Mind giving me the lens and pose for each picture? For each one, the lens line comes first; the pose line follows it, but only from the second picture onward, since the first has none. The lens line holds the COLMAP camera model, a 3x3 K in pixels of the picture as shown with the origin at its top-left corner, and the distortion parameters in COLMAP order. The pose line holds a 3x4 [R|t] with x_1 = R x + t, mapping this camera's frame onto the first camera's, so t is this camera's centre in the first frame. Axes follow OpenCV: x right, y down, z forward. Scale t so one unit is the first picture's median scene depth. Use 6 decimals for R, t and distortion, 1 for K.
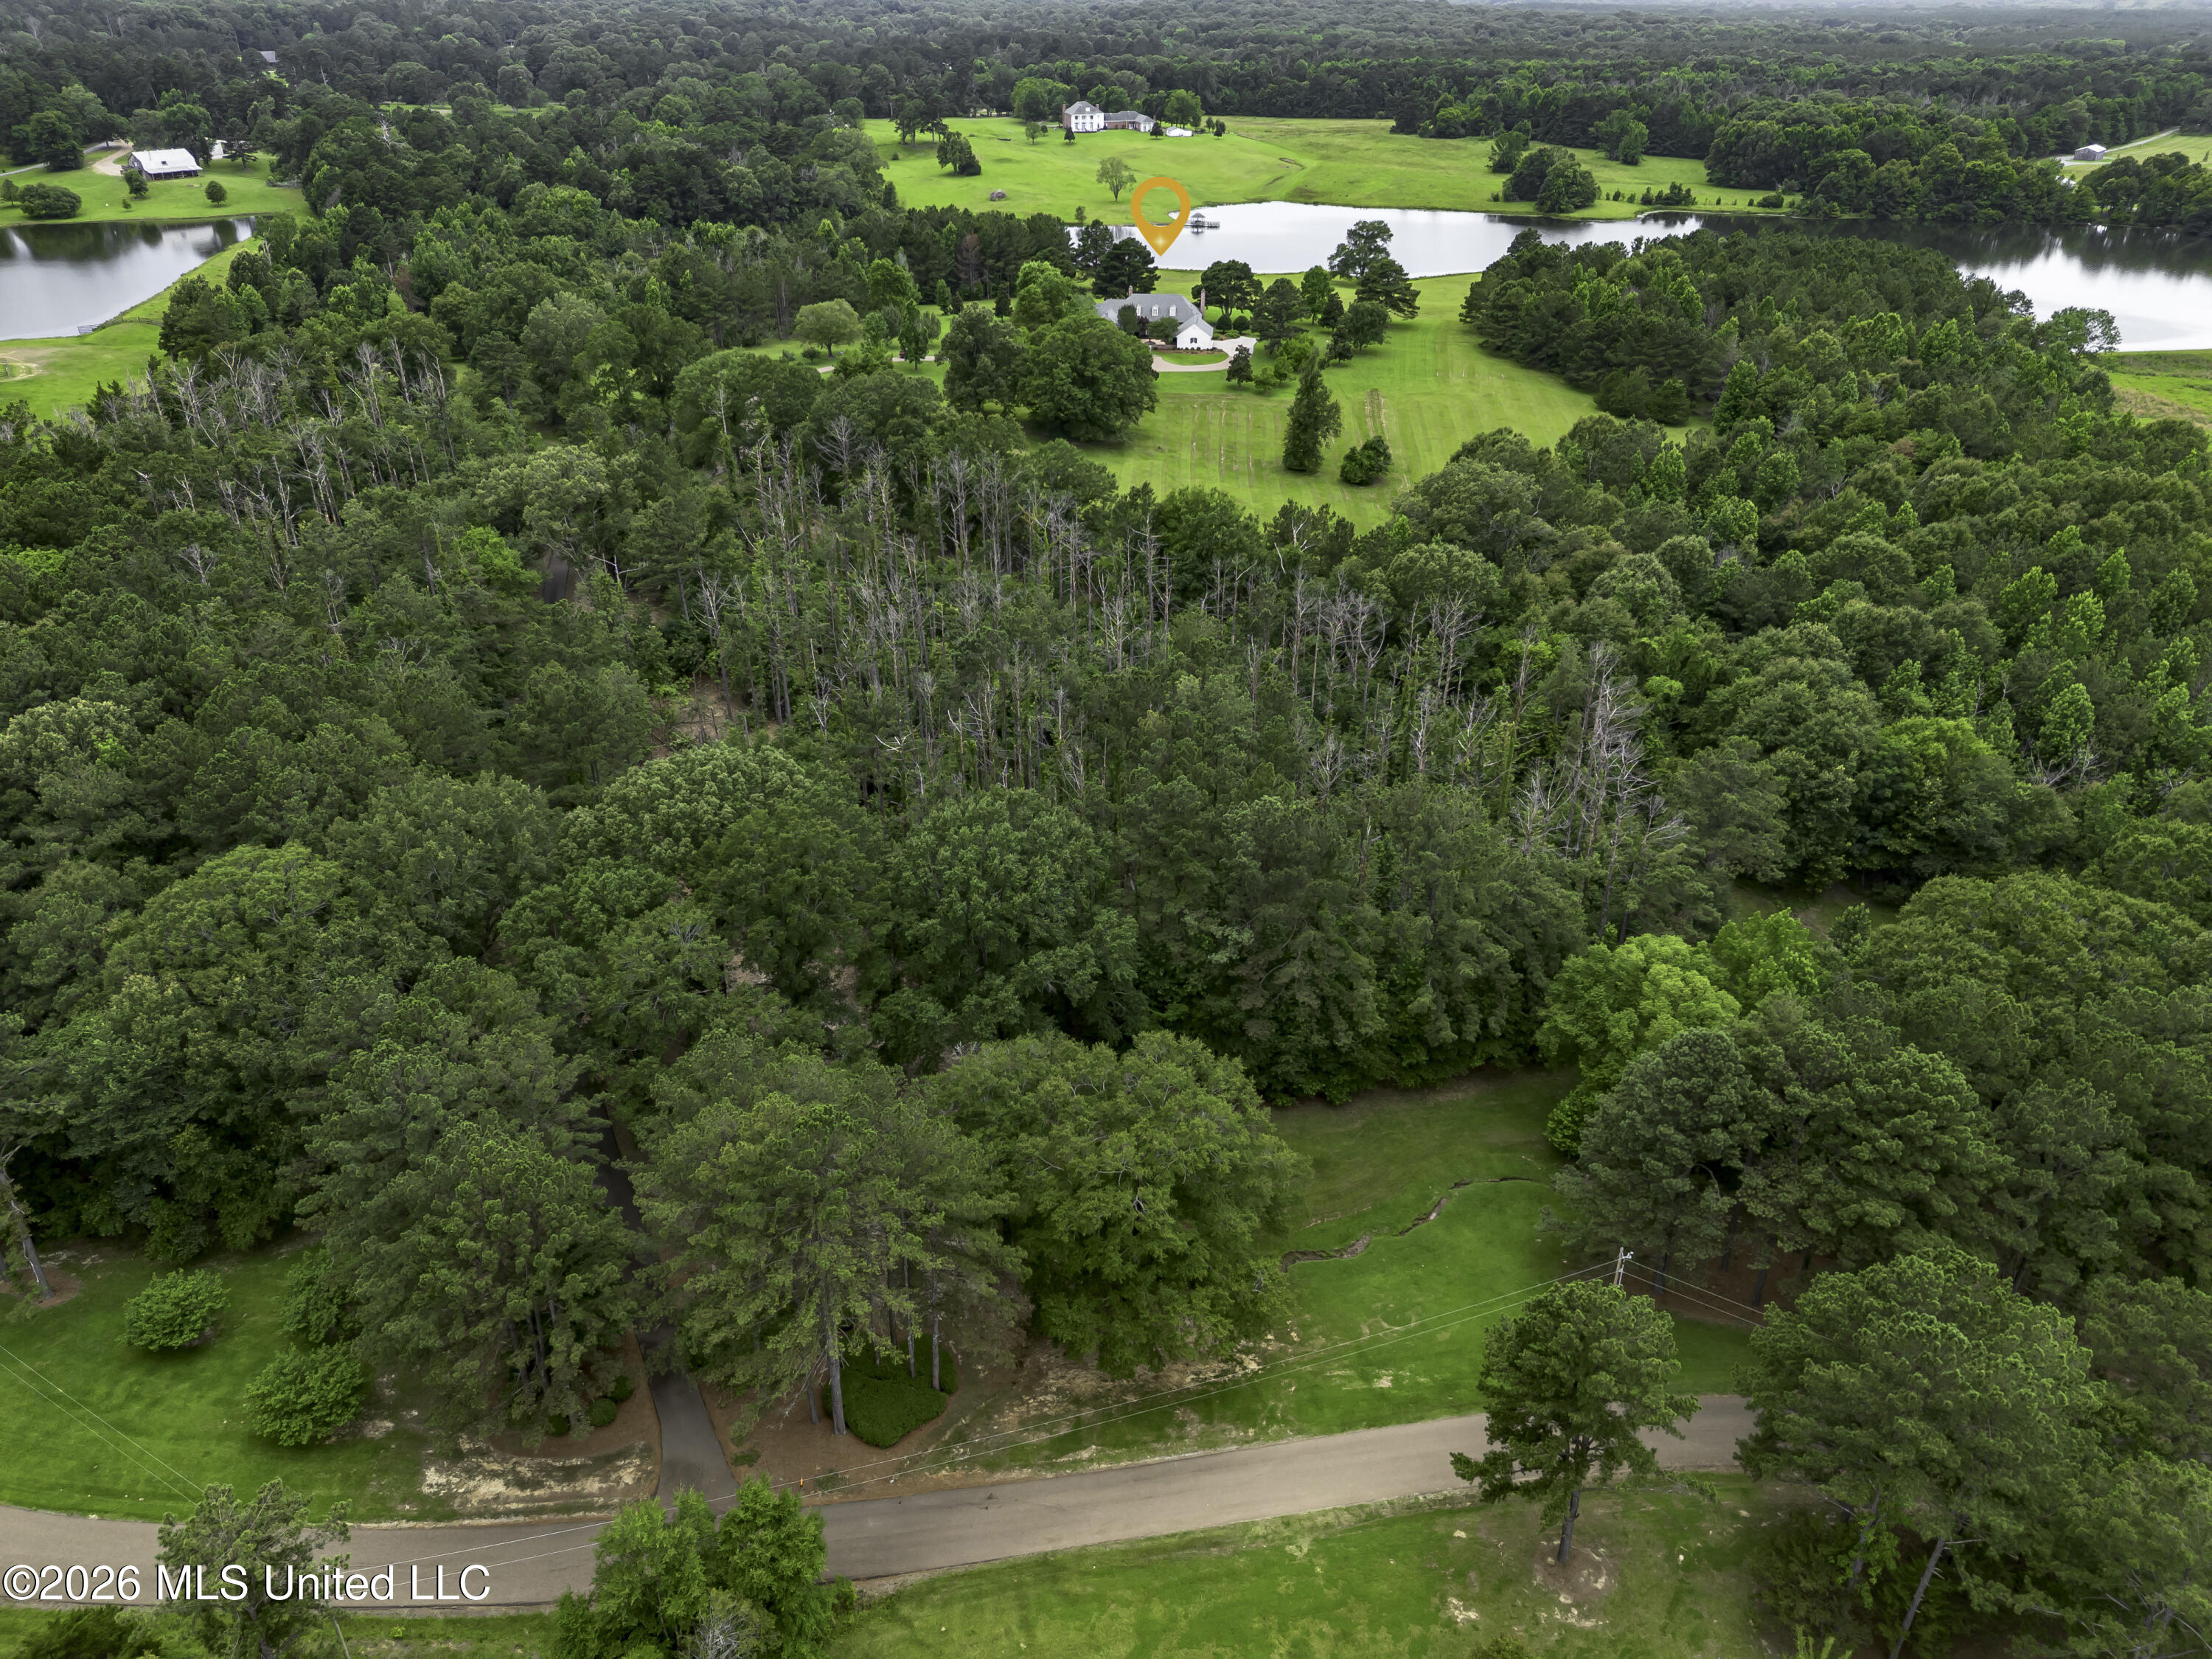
lens RADIAL K [[1568.0, 0, 1106.0], [0, 1568.0, 829.5], [0, 0, 1]] dist [0.055999, -0.042054]
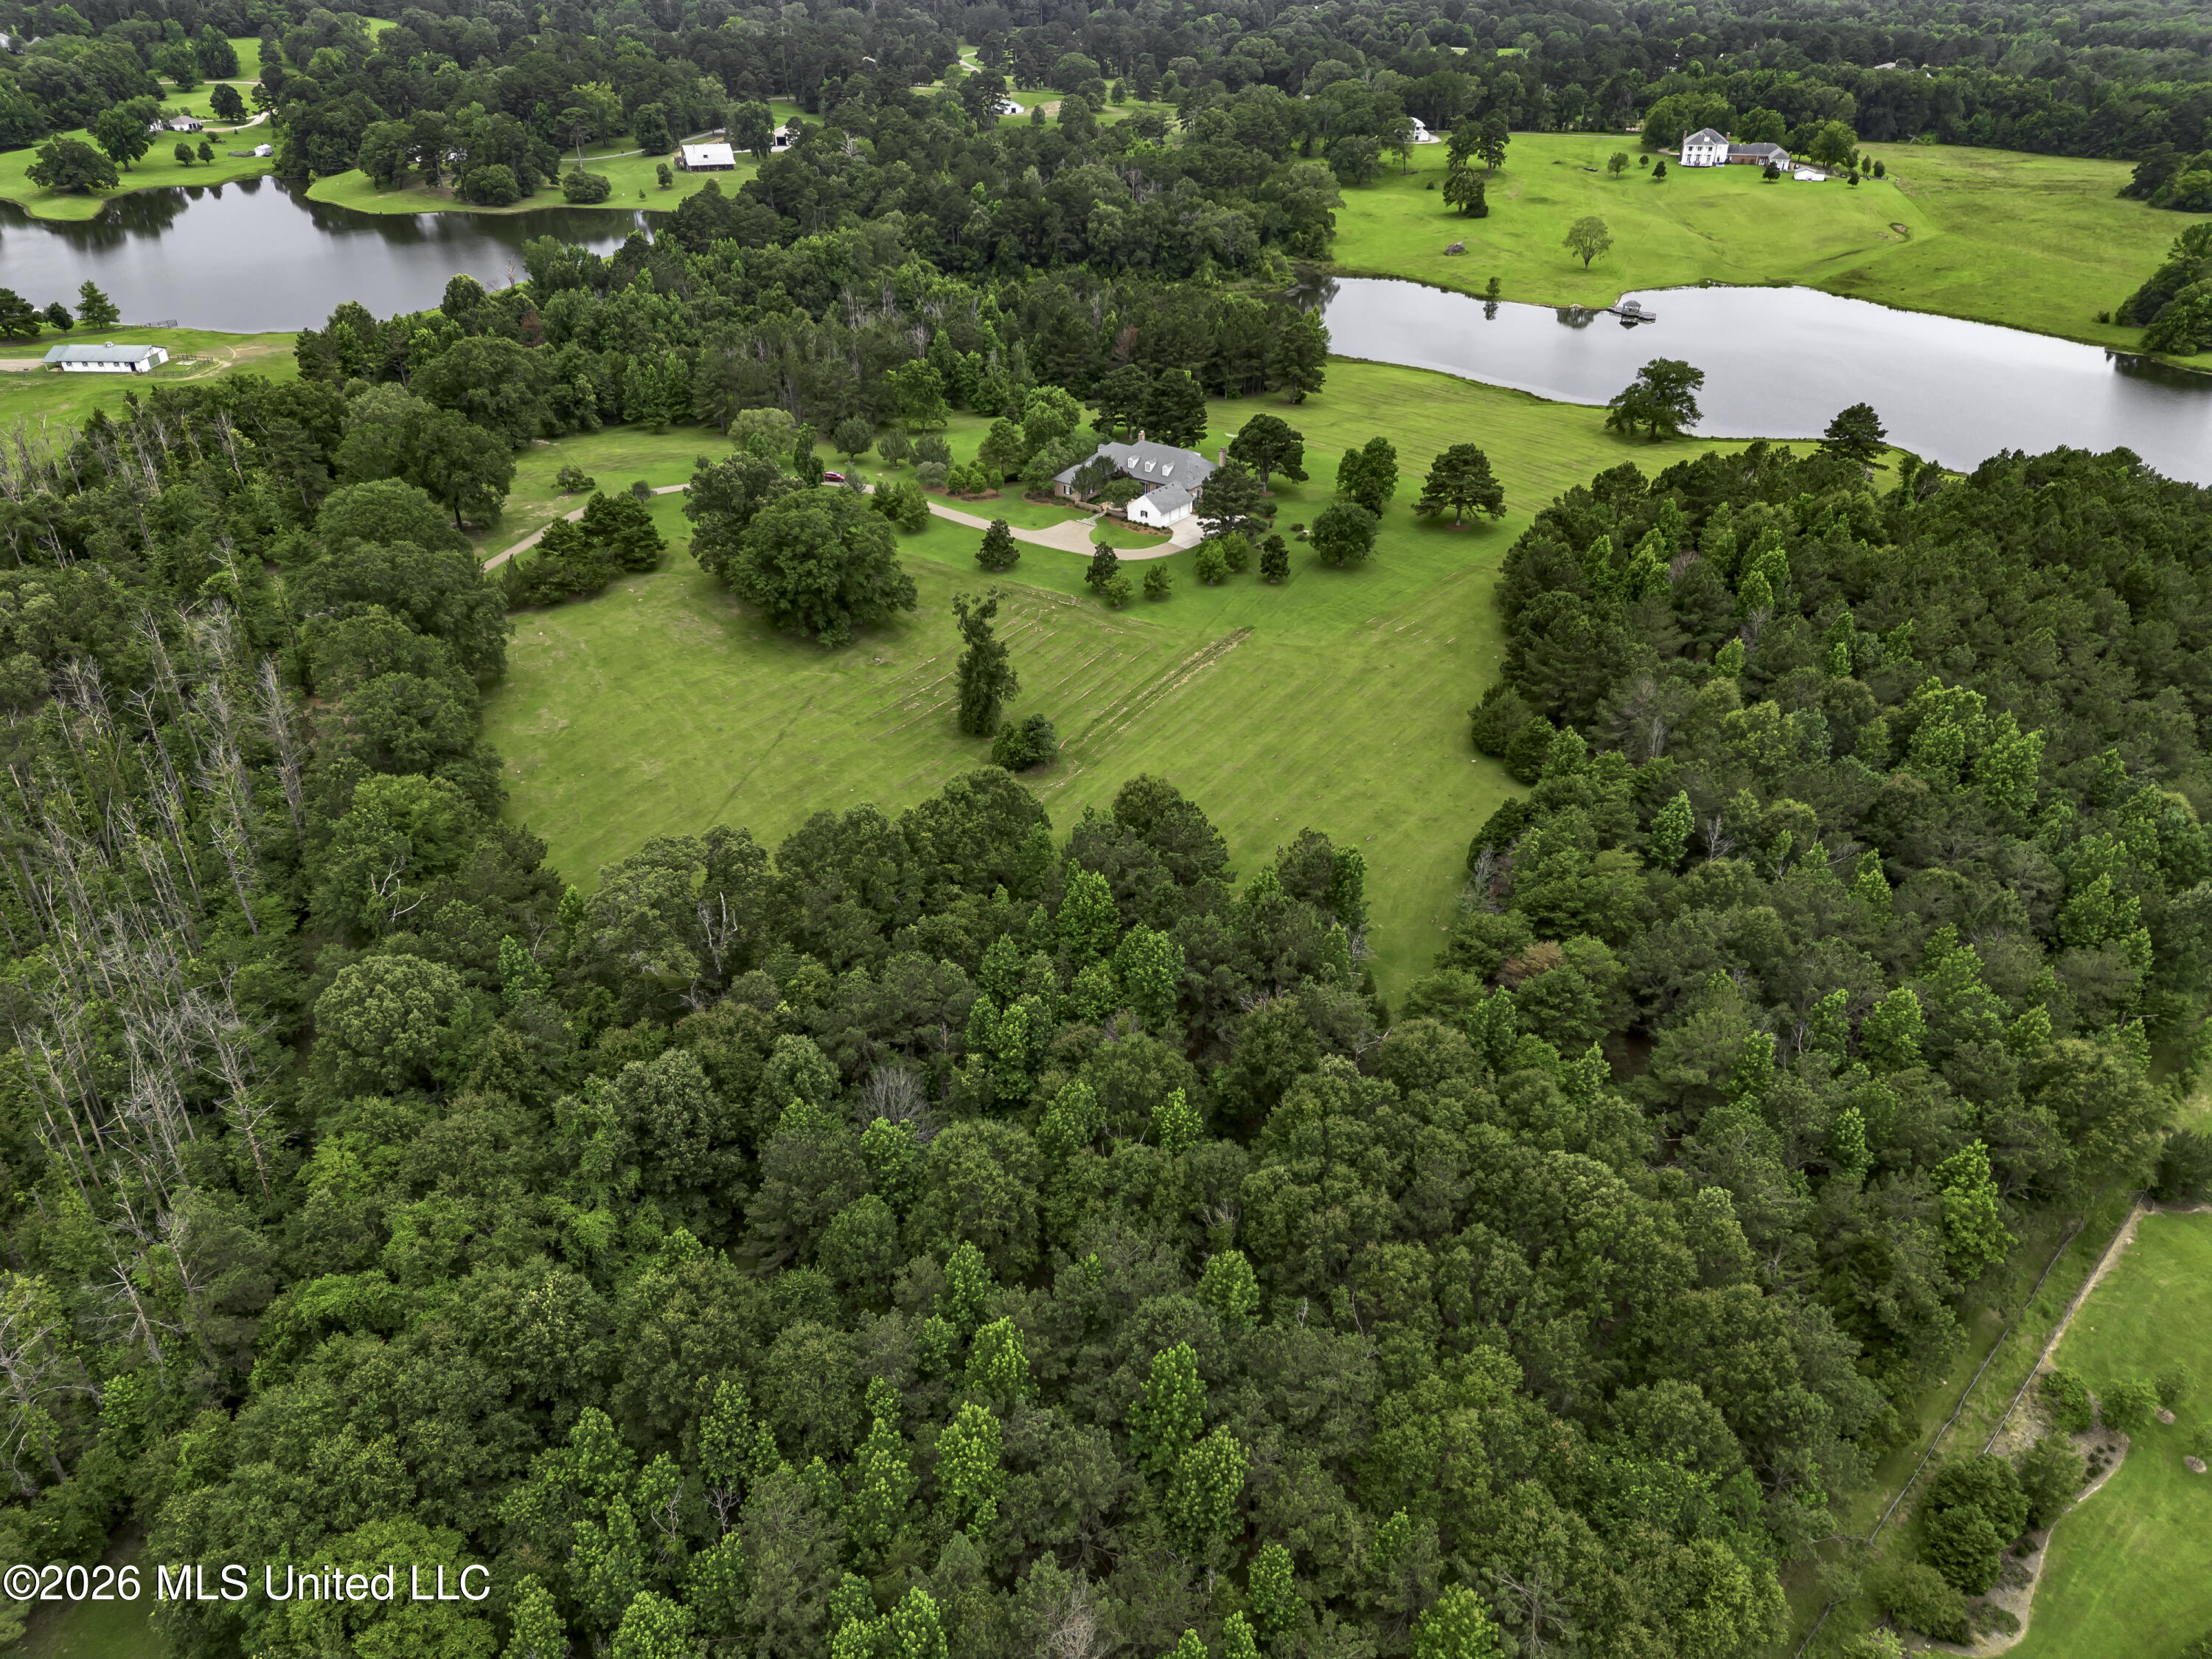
lens RADIAL K [[1568.0, 0, 1106.0], [0, 1568.0, 829.5], [0, 0, 1]] dist [0.055999, -0.042054]
pose [[0.847788, 0.267490, -0.457935, 0.273175], [-0.254984, 0.962721, 0.090287, -0.131417], [0.465014, 0.040222, 0.884389, 0.162526]]
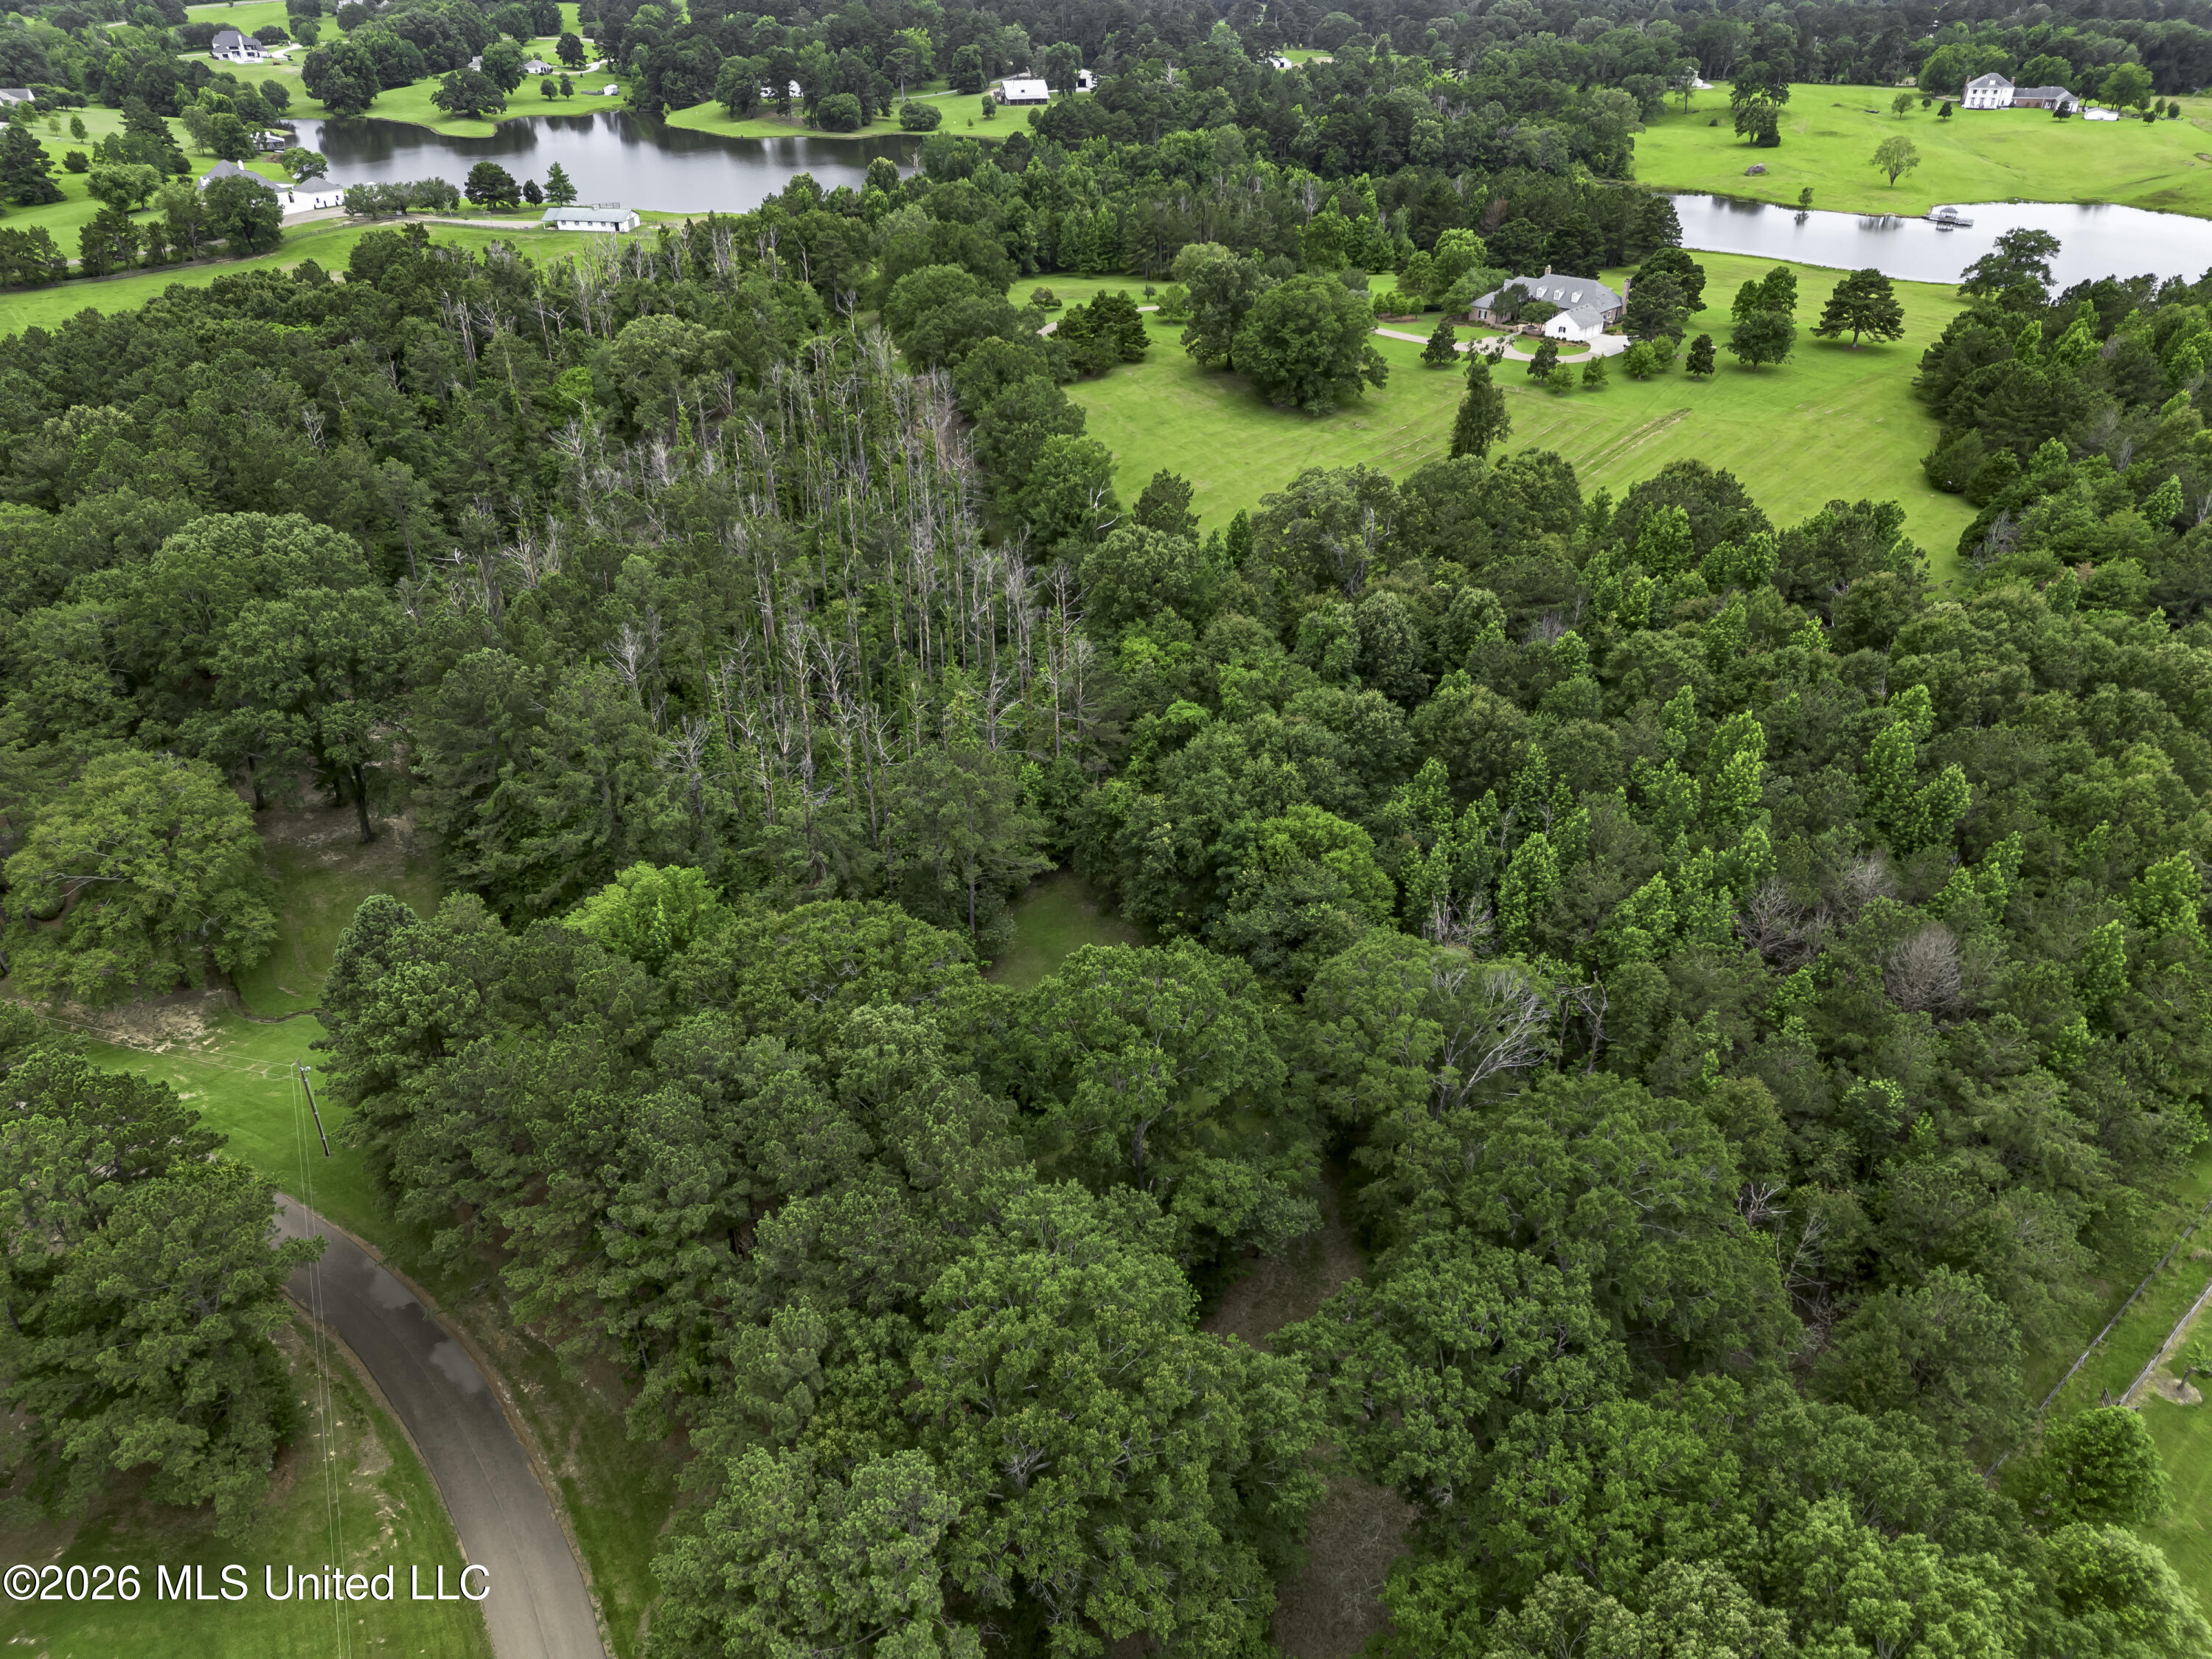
lens RADIAL K [[1568.0, 0, 1106.0], [0, 1568.0, 829.5], [0, 0, 1]] dist [0.055999, -0.042054]
pose [[0.794236, 0.302036, -0.527222, 0.247935], [-0.290743, 0.950830, 0.106722, -0.033478], [0.533533, 0.068524, 0.842999, 0.064096]]
